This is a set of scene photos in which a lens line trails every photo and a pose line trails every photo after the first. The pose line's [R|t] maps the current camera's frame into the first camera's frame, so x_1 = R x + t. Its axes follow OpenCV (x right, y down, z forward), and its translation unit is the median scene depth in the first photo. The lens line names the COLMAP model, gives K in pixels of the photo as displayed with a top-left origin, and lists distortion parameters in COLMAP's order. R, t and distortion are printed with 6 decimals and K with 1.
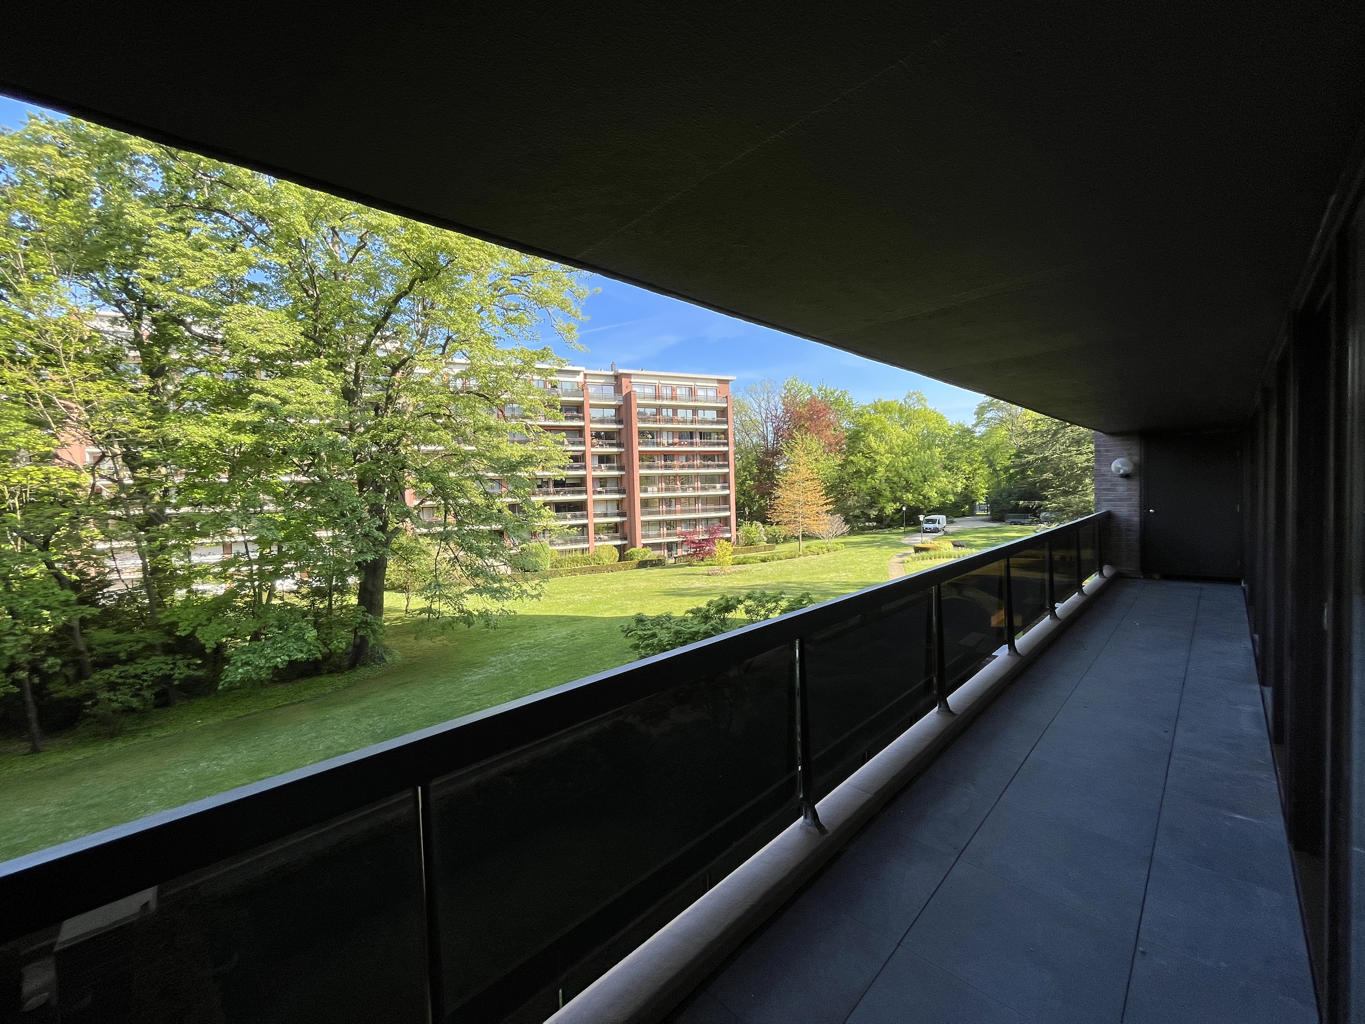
lens RADIAL K [[547.7, 0, 682.5], [0, 547.7, 512.0], [0, 0, 1]] dist [-0.002401, 0.000246]
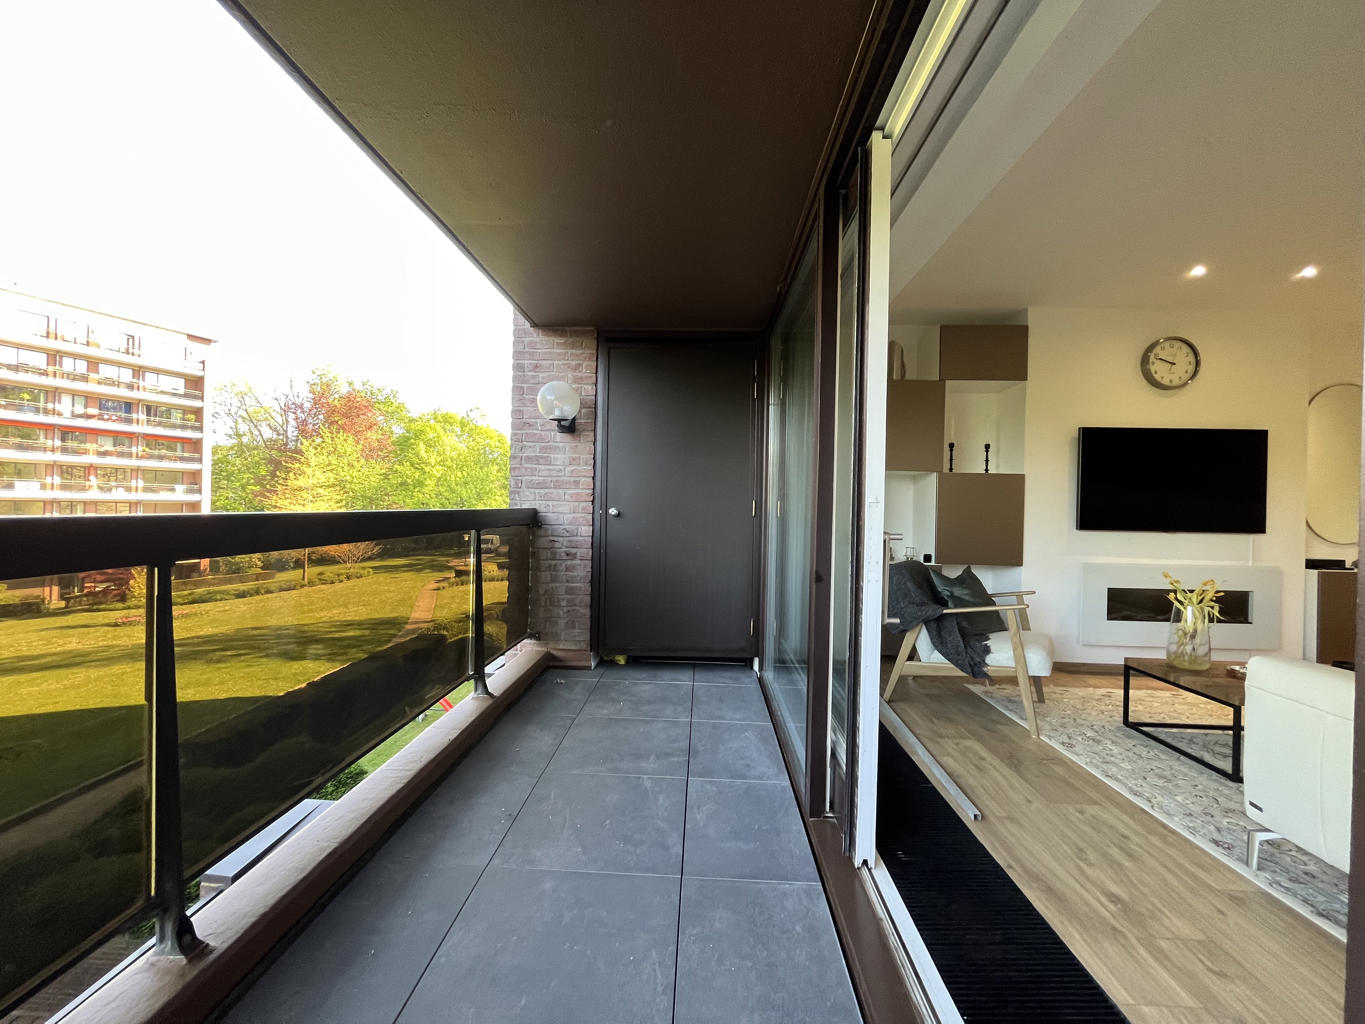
lens RADIAL K [[547.7, 0, 682.5], [0, 547.7, 512.0], [0, 0, 1]] dist [-0.002401, 0.000246]
pose [[0.737378, 0.042763, 0.674126, 0.070480], [-0.017507, 0.998869, -0.044214, 0.001932], [-0.675254, 0.020800, 0.737292, 0.074752]]
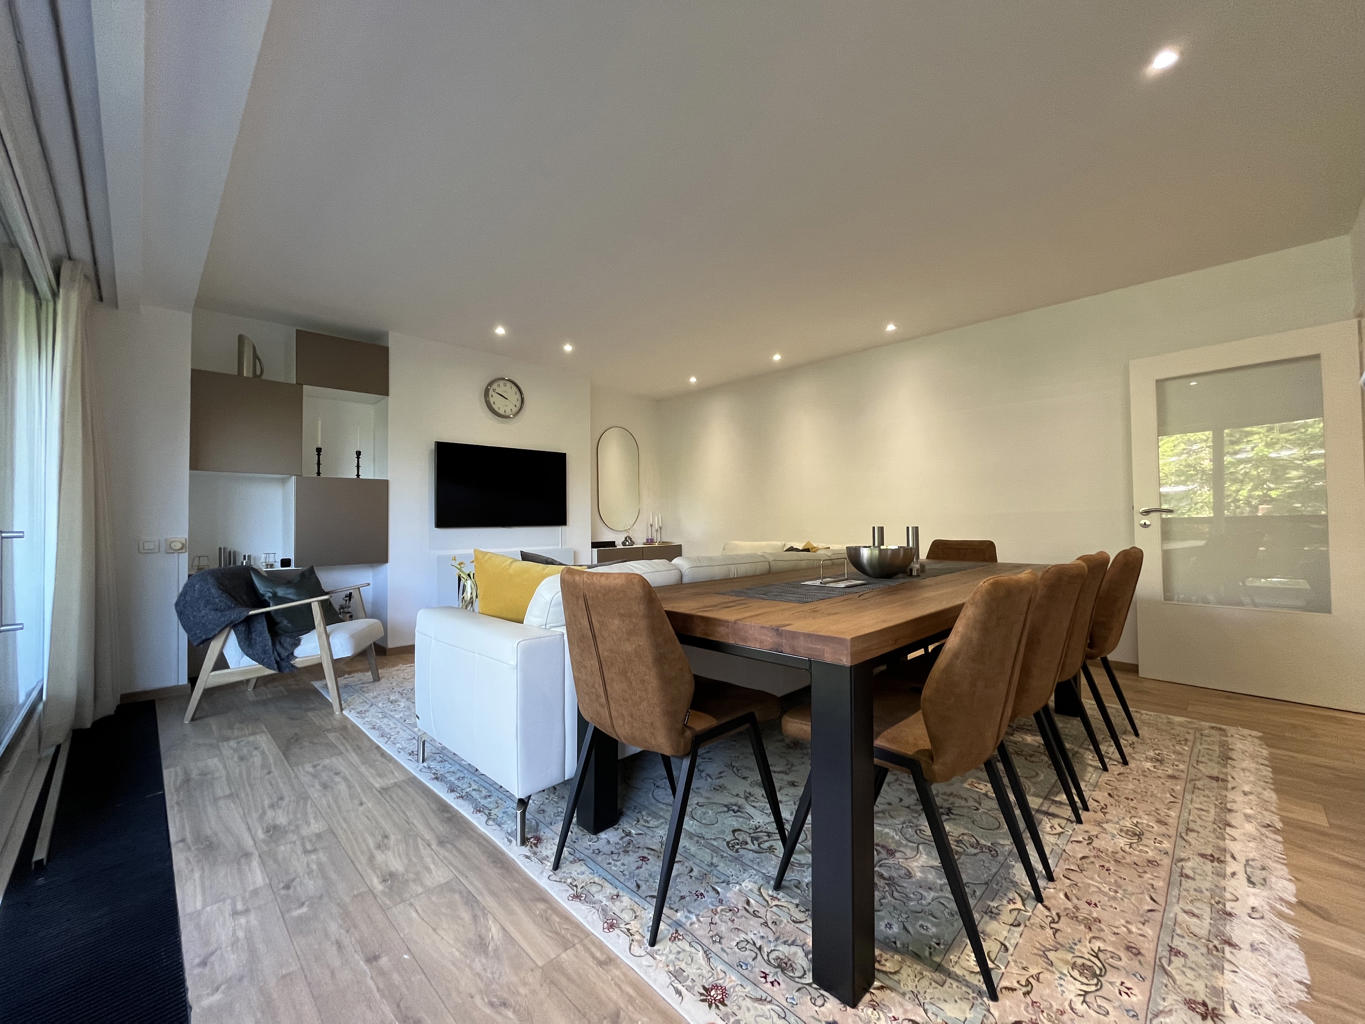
lens RADIAL K [[548.4, 0, 683.6], [0, 548.4, 509.0], [0, 0, 1]] dist [-0.005182, -0.000465]
pose [[0.008099, 0.054822, 0.998463, 0.072088], [0.052021, 0.997121, -0.055170, 0.003416], [-0.998613, 0.052388, 0.005224, 0.059396]]
